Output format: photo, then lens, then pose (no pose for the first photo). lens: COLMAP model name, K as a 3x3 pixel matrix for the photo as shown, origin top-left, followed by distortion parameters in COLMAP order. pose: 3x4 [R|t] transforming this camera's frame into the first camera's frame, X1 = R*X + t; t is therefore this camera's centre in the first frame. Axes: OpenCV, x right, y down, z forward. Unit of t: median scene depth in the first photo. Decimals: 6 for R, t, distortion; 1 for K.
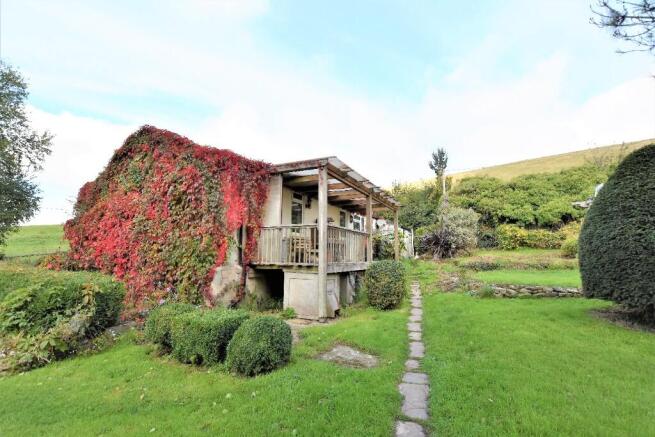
lens RADIAL K [[288.5, 0, 327.5], [0, 288.5, 218.5], [0, 0, 1]] dist [-0.003124, -0.000160]
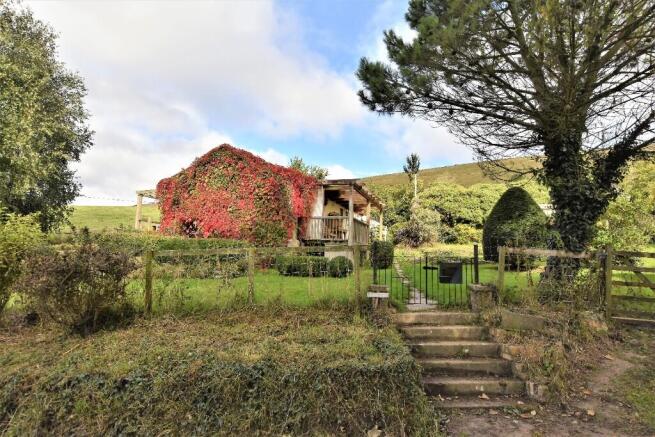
lens RADIAL K [[340.7, 0, 327.5], [0, 340.7, 218.5], [0, 0, 1]] dist [0.001617, 0.000021]
pose [[0.989158, 0.042741, 0.140497, -0.183588], [-0.044986, 0.998905, 0.012836, 0.003157], [-0.139795, -0.019017, 0.989998, -0.422563]]
